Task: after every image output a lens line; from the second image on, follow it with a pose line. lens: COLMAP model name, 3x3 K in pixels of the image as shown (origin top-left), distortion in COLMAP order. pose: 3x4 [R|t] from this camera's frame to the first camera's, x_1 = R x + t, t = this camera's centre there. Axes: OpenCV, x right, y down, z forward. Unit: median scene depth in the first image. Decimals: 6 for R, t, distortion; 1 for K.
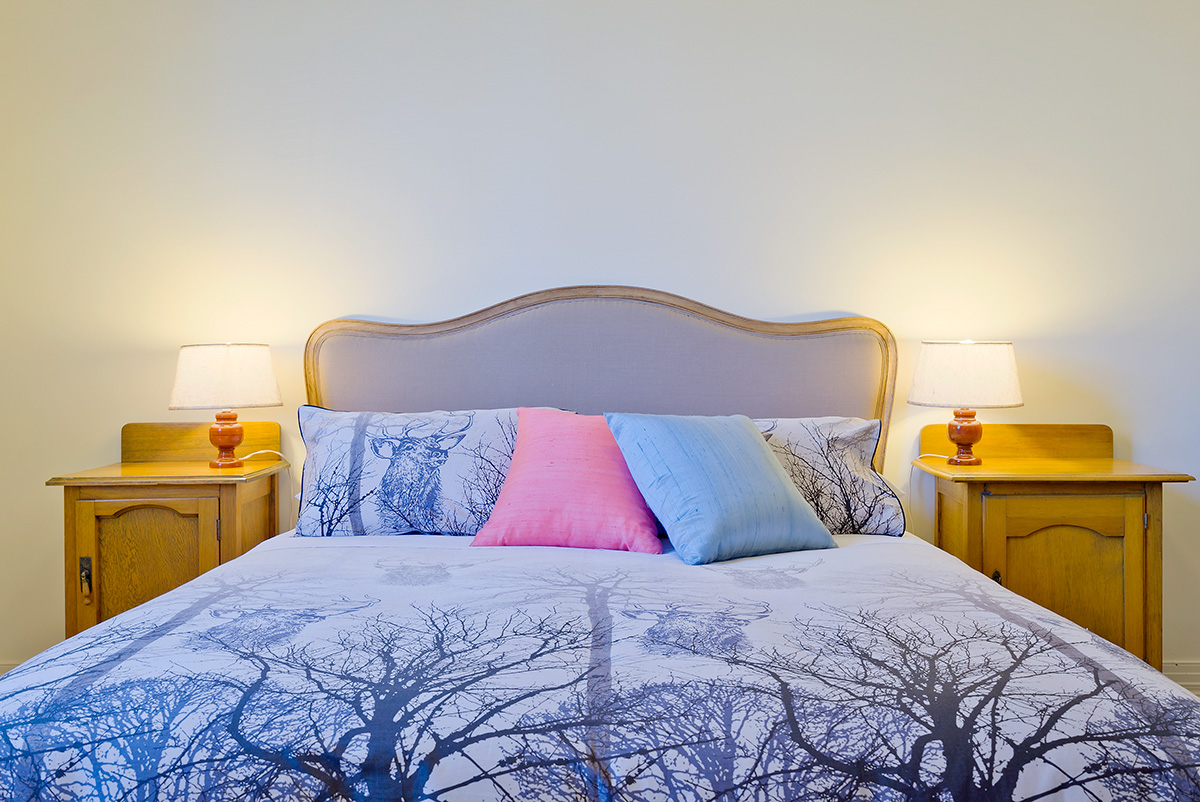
lens RADIAL K [[1189.3, 0, 600.2], [0, 1189.3, 395.4], [0, 0, 1]] dist [0.007810, 0.000000]
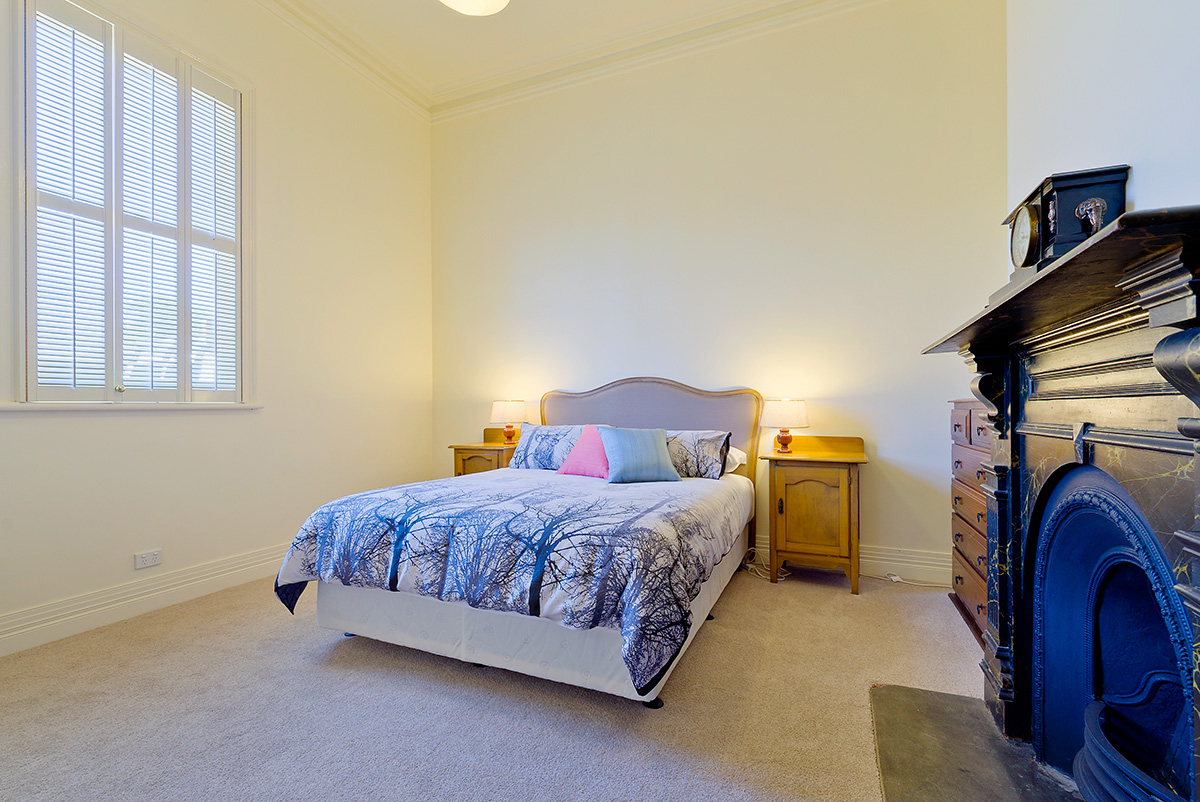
lens RADIAL K [[542.9, 0, 599.0], [0, 542.9, 407.8], [0, 0, 1]] dist [0.000338, -0.000150]
pose [[0.921336, 0.004713, -0.388740, 0.411343], [-0.013807, 0.999692, -0.020604, -0.002484], [0.388523, 0.024351, 0.921117, -0.112533]]
